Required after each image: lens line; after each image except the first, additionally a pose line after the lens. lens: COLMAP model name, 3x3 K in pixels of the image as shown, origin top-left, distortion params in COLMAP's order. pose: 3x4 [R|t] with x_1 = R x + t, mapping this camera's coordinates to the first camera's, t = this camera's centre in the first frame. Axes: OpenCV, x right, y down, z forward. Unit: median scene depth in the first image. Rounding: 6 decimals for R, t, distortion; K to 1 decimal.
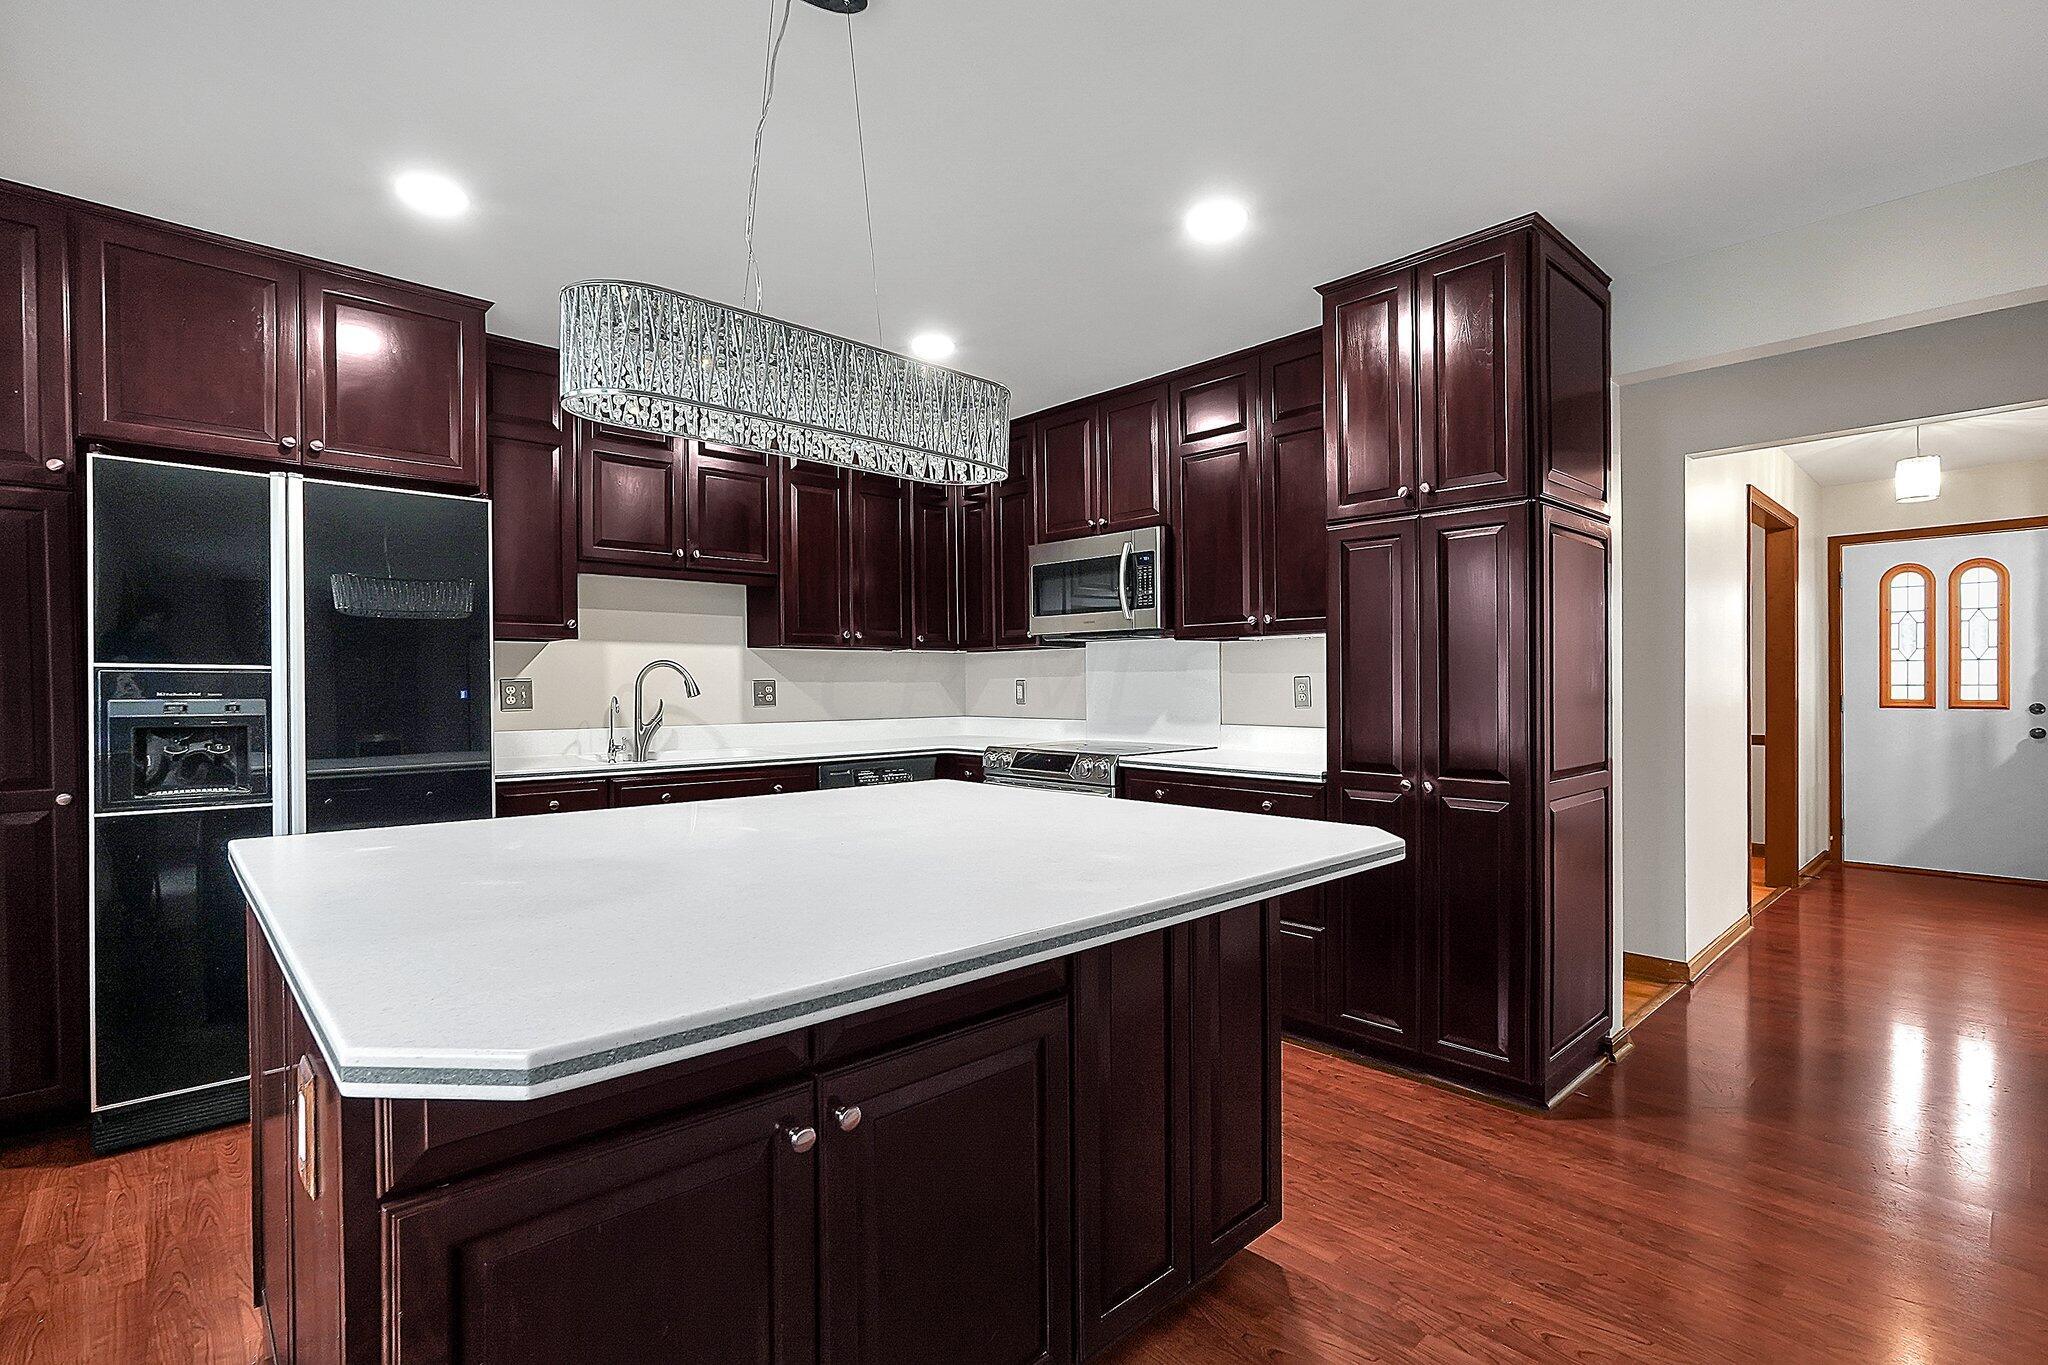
lens RADIAL K [[954.9, 0, 1024.0], [0, 954.9, 682.5], [0, 0, 1]] dist [-0.004579, -0.000418]
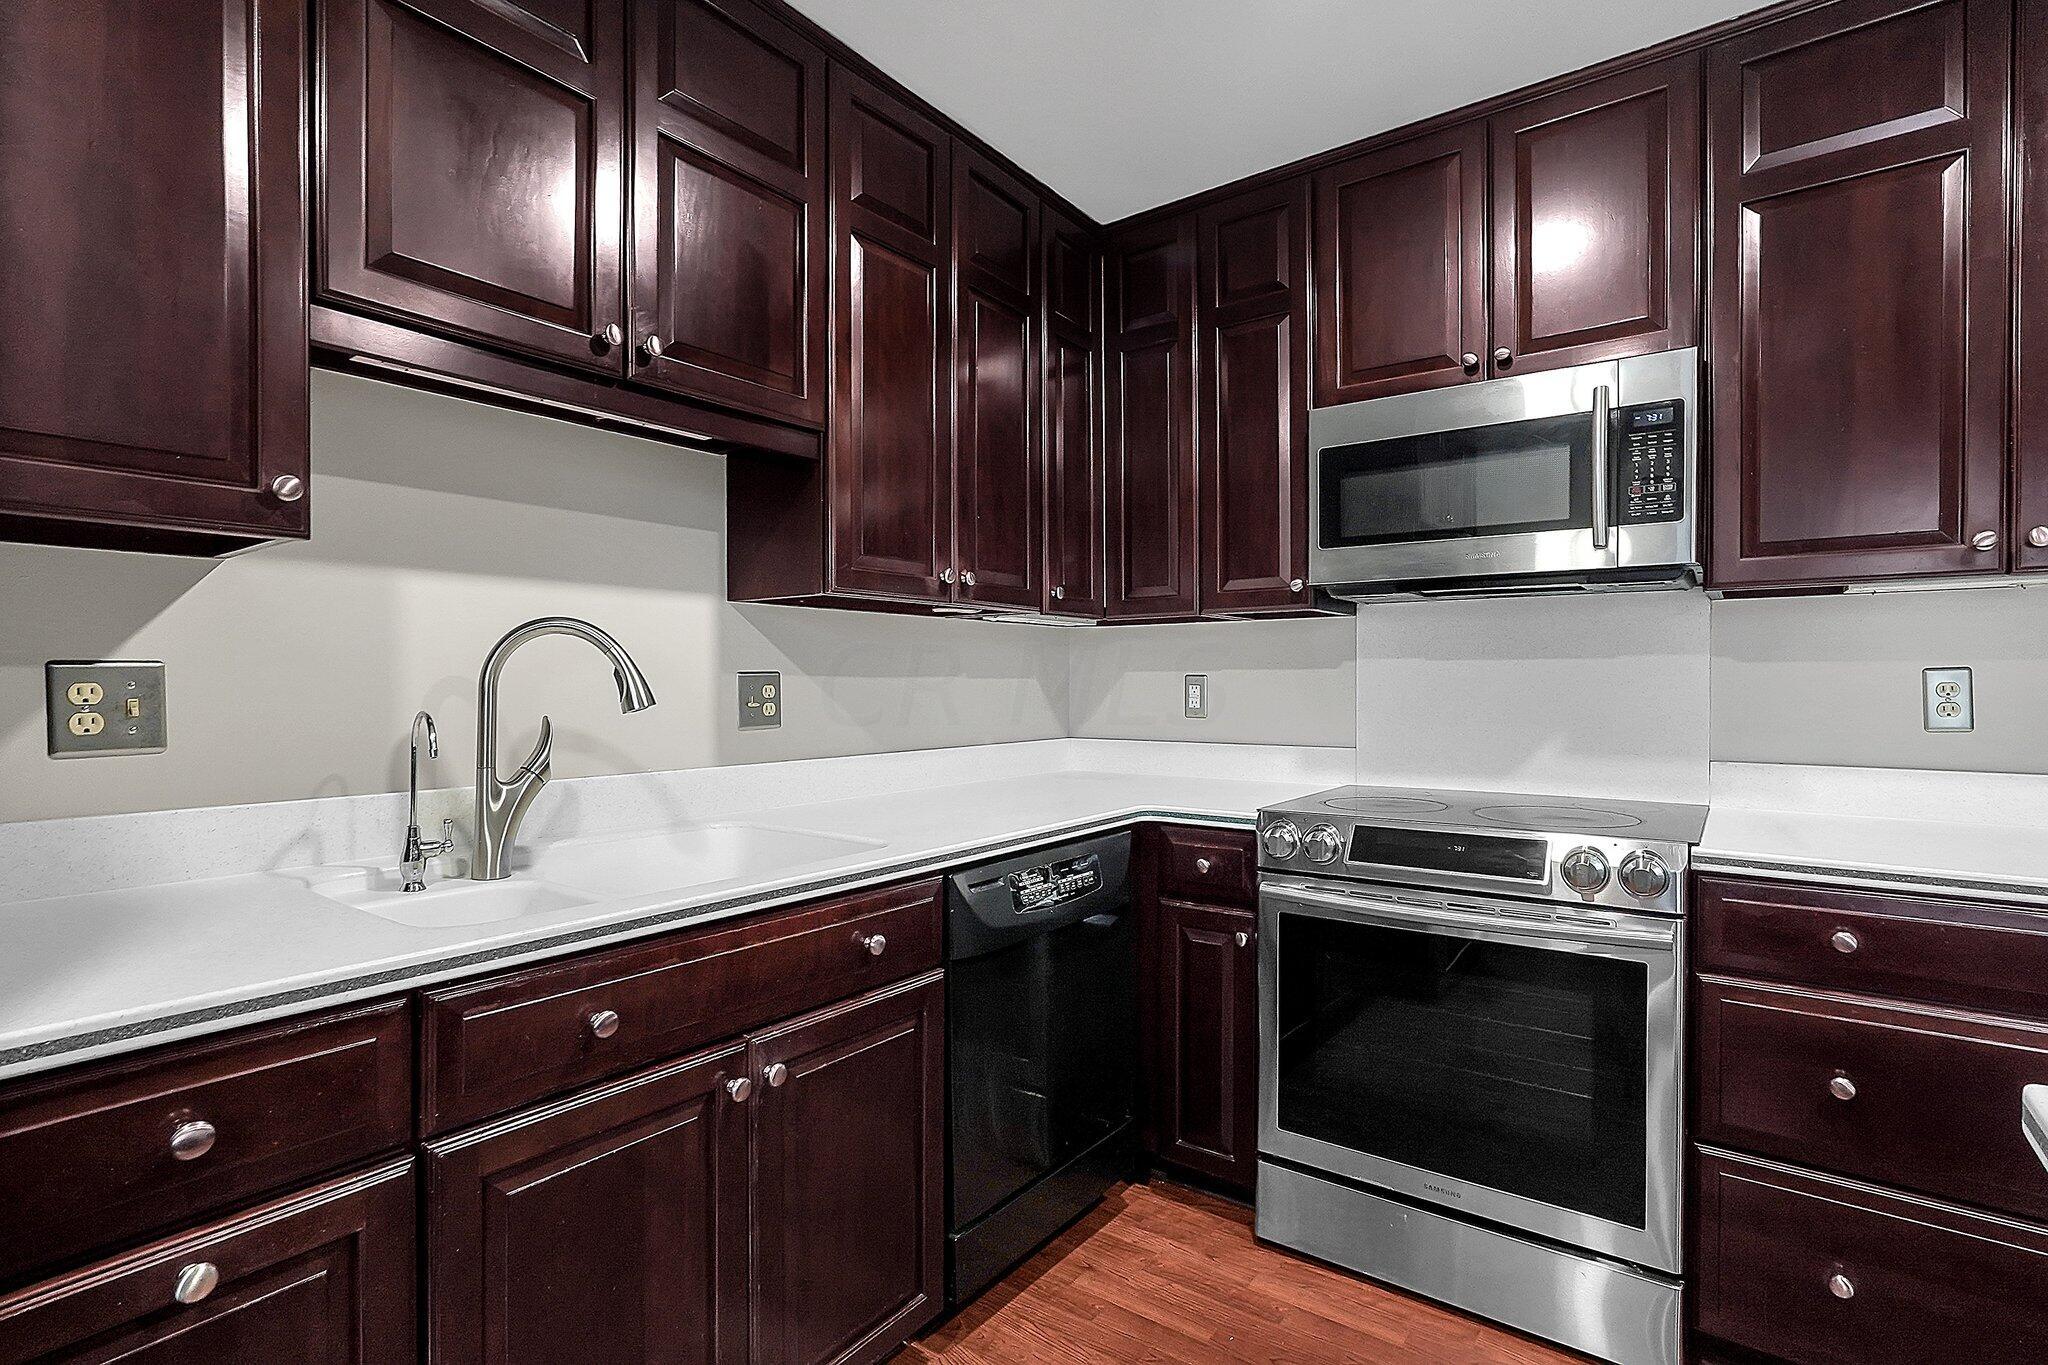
lens RADIAL K [[973.1, 0, 1024.0], [0, 973.1, 682.5], [0, 0, 1]] dist [-0.006662, -0.000409]
pose [[0.982152, 0.003277, 0.188060, -0.266260], [-0.003335, 0.999994, -0.000009, 0.002931], [-0.188059, -0.000618, 0.982158, 0.575973]]
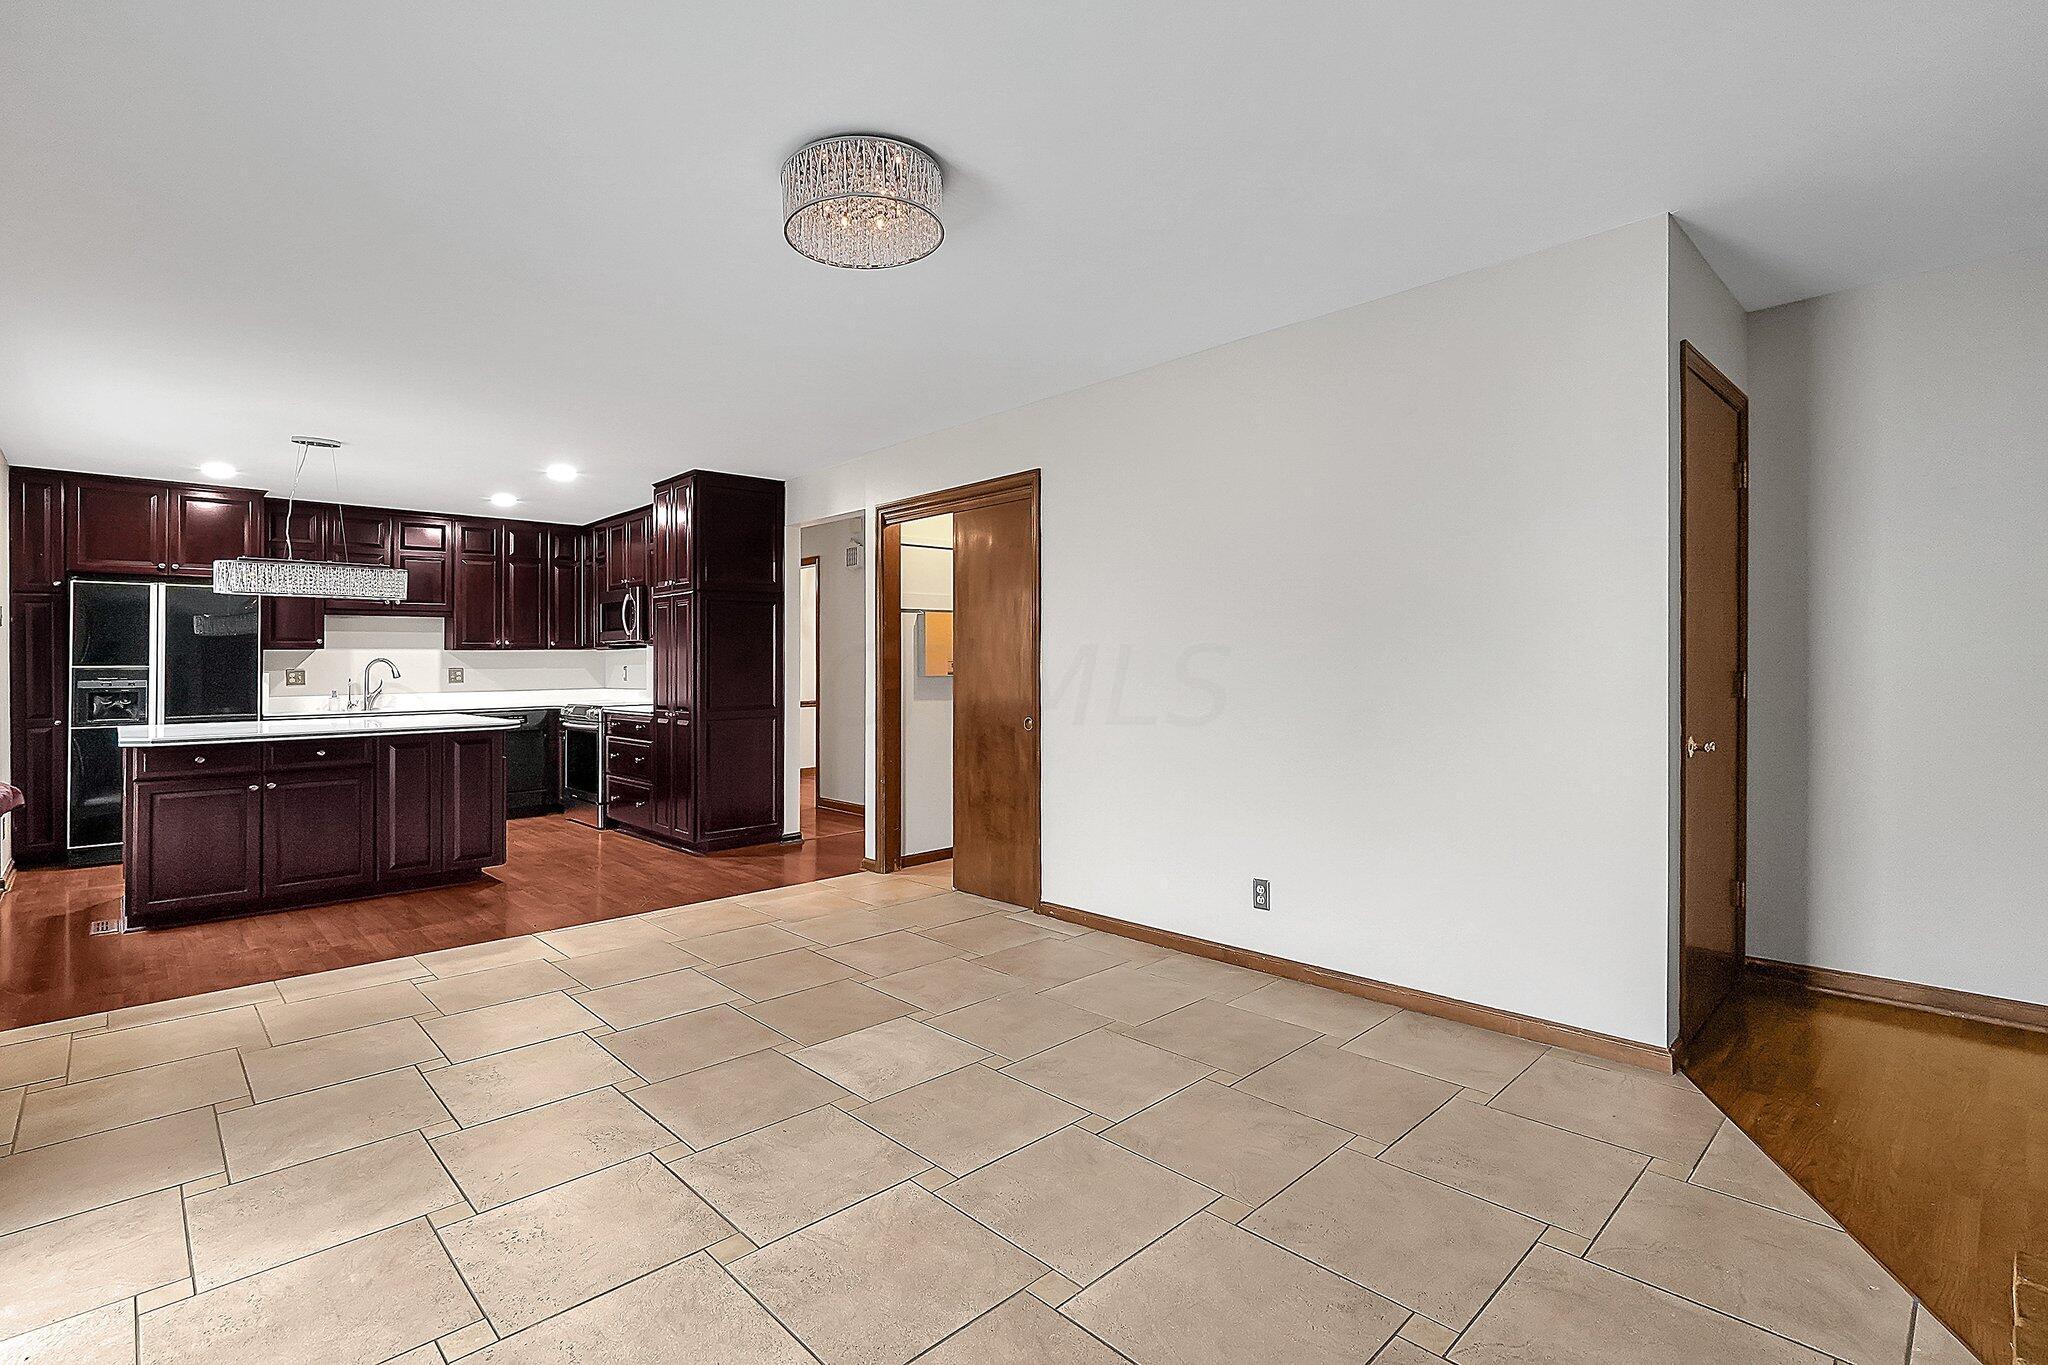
lens RADIAL K [[937.2, 0, 1018.1], [0, 937.2, 636.9], [0, 0, 1]] dist [-0.004110, -0.000194]
pose [[0.999959, -0.008932, 0.001155, 0.885645], [0.008959, 0.999626, -0.025836, -0.006976], [-0.000924, 0.025846, 0.999666, -0.855055]]
